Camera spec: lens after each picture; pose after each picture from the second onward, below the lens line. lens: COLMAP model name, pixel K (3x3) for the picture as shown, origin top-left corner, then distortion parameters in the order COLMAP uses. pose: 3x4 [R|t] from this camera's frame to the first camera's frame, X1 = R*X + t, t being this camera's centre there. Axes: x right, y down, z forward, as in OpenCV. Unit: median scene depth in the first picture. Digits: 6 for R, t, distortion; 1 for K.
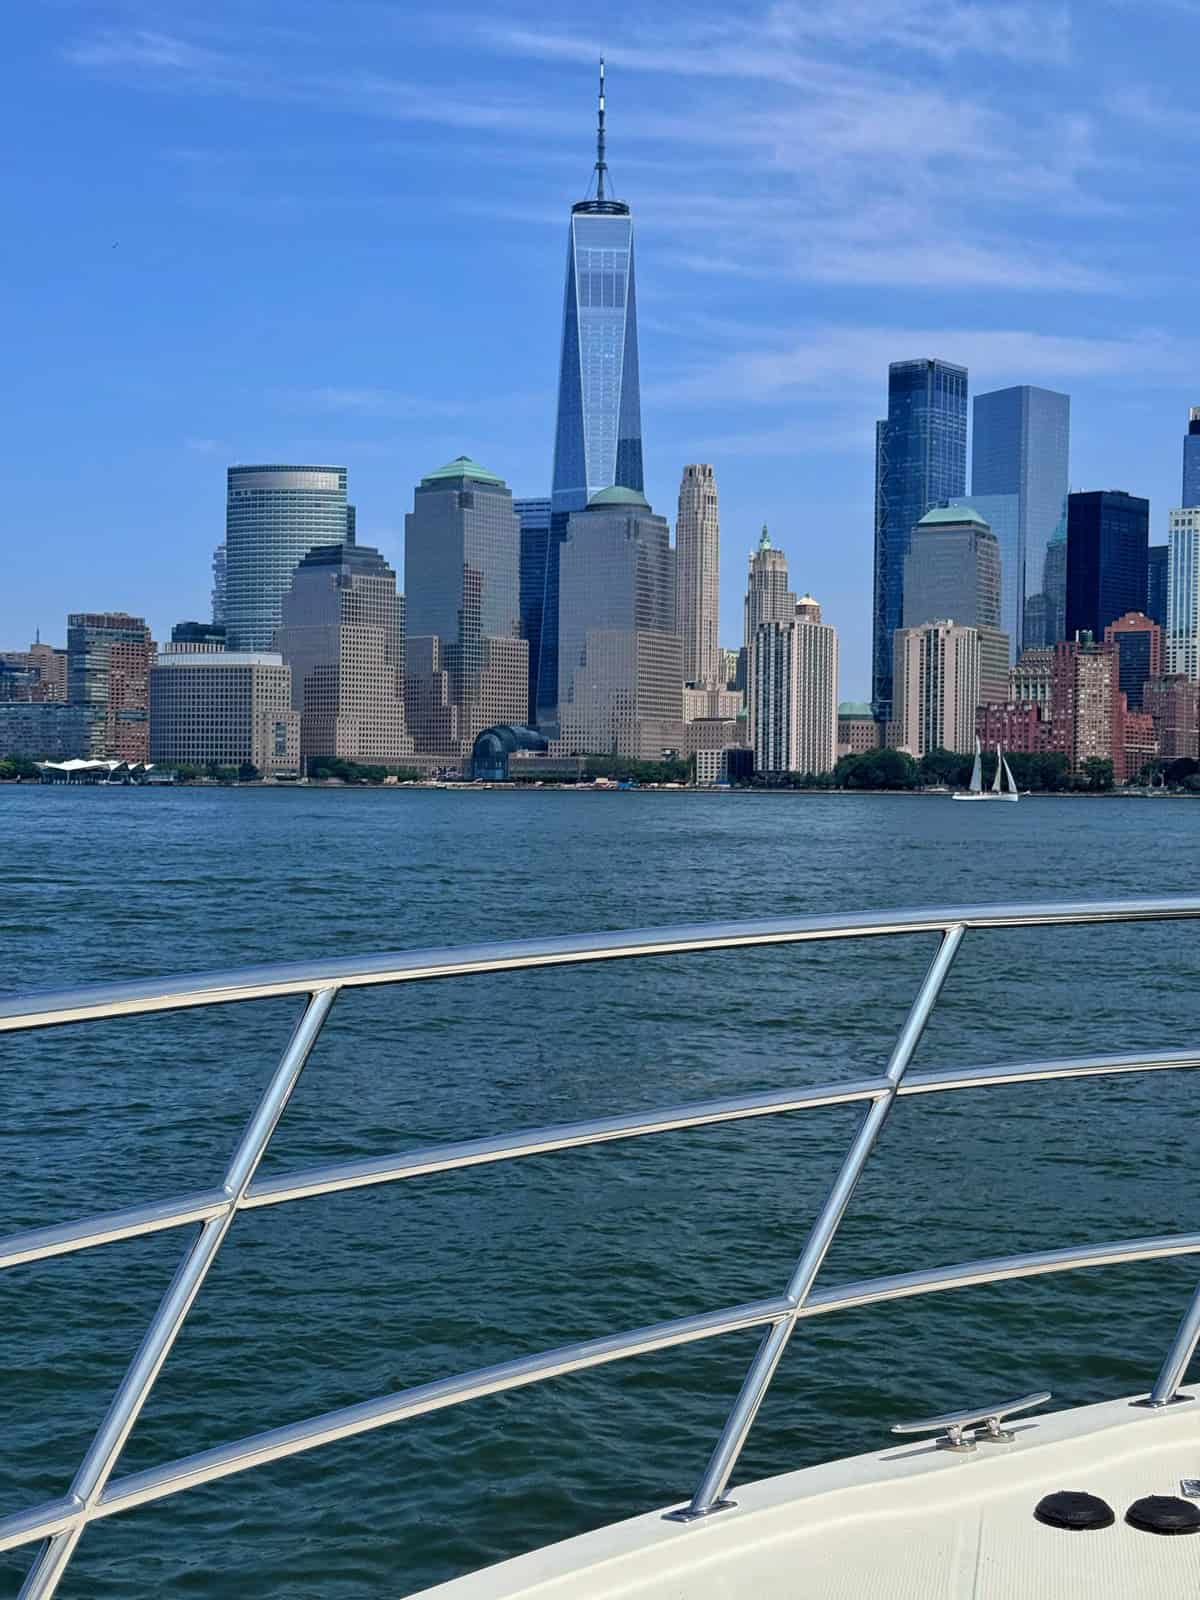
lens RADIAL K [[2223.2, 0, 599.8], [0, 2223.2, 777.4], [0, 0, 1]] dist [0.156448, -0.023797]
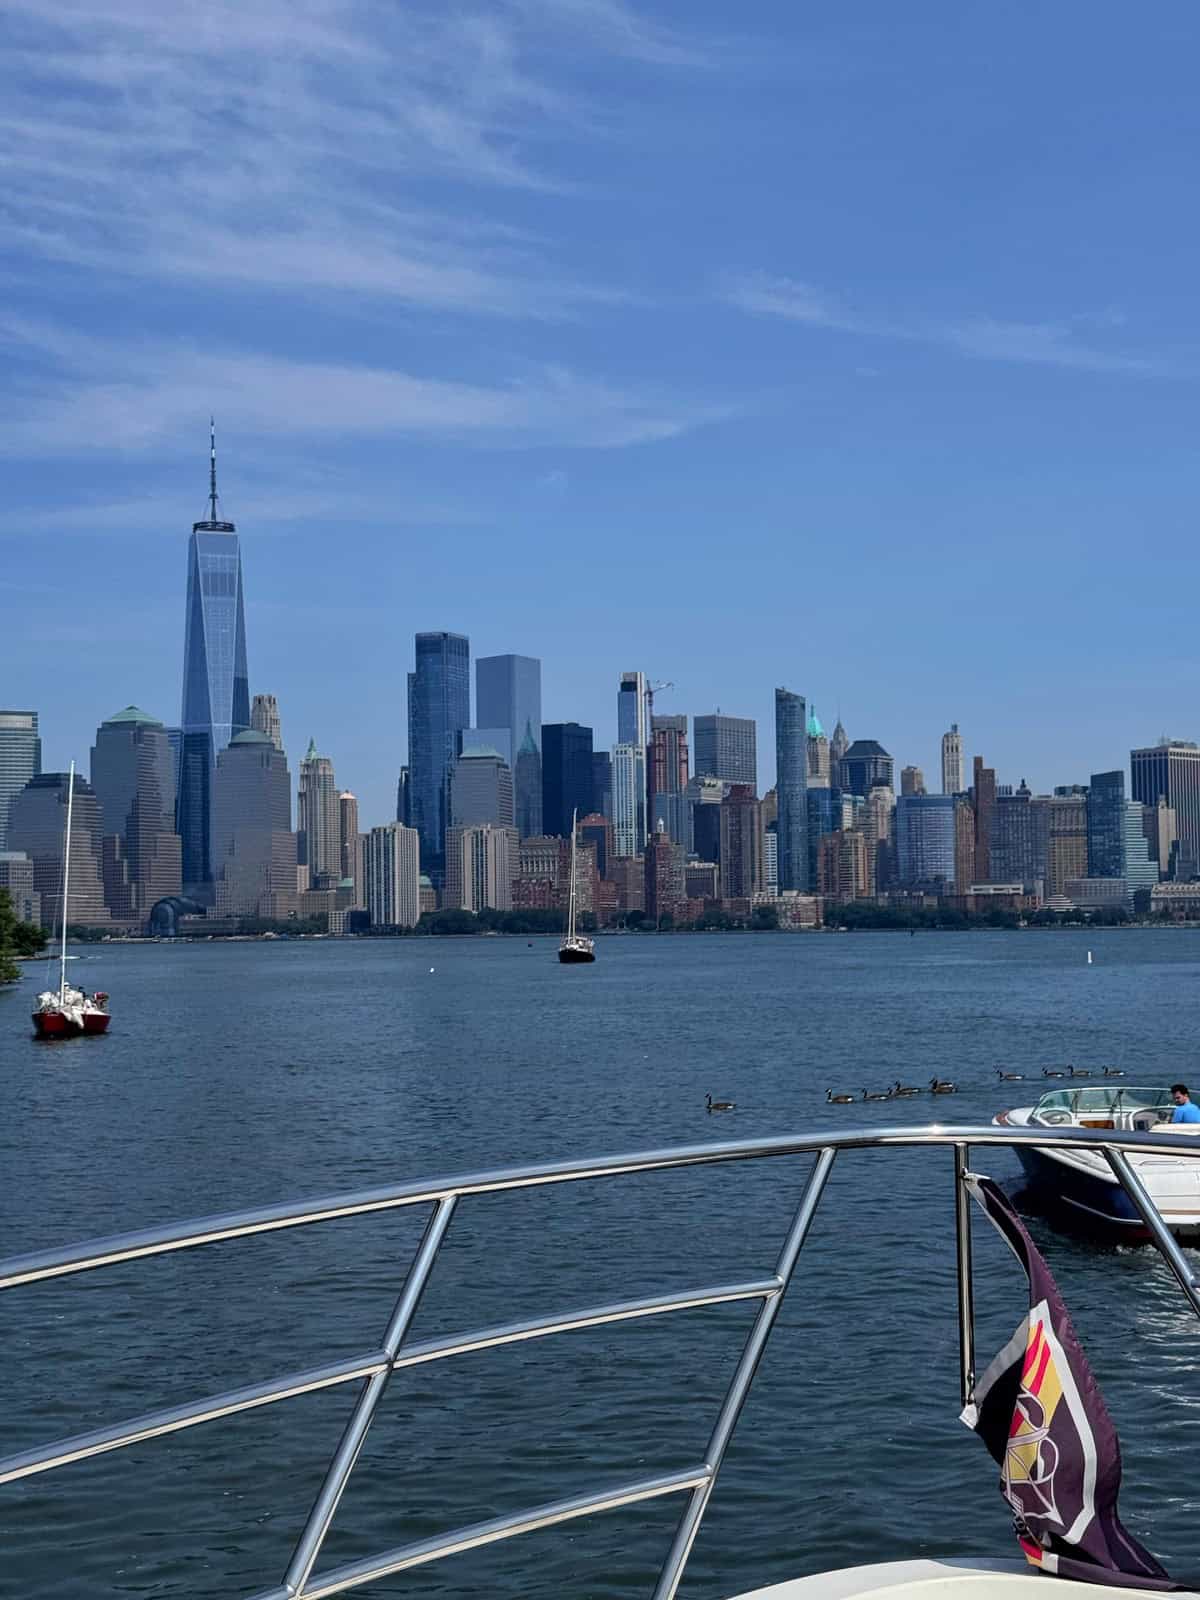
lens RADIAL K [[2223.2, 0, 599.8], [0, 2223.2, 777.4], [0, 0, 1]] dist [0.156448, -0.023797]
pose [[0.964669, -0.007497, 0.263359, -0.150482], [0.024901, 0.997715, -0.062808, -0.003027], [-0.262286, 0.067147, 0.962651, -0.439202]]
